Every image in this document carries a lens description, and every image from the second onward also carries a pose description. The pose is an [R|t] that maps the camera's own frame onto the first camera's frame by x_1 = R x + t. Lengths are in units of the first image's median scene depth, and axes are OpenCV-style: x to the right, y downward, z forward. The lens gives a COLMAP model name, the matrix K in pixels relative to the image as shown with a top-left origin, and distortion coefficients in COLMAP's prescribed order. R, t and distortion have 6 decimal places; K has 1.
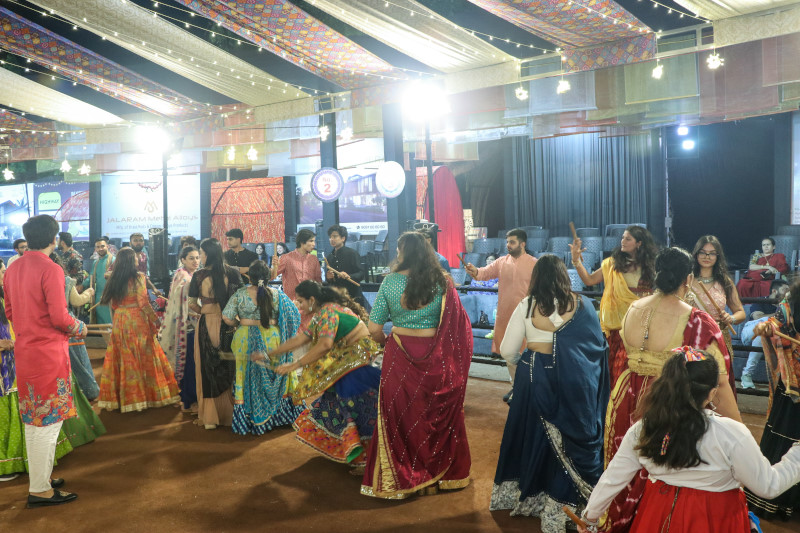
lens RADIAL K [[657.4, 0, 400.9], [0, 657.4, 263.9], [0, 0, 1]] dist [-0.145748, 0.098013]
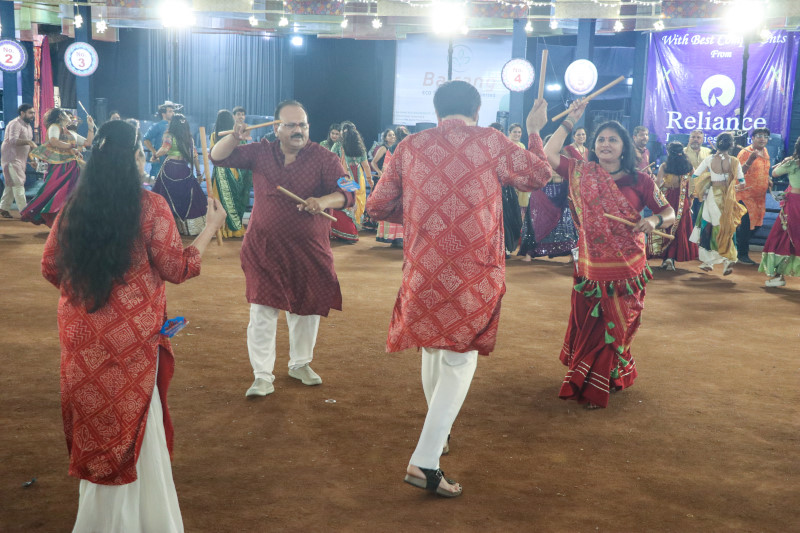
lens RADIAL K [[991.6, 0, 404.0], [0, 991.6, 264.7], [0, 0, 1]] dist [0.099689, 0.000000]
pose [[0.822701, -0.016854, 0.568225, -0.453460], [-0.031501, 0.996673, 0.075170, 0.060266], [-0.567601, -0.079742, 0.819433, -0.603943]]
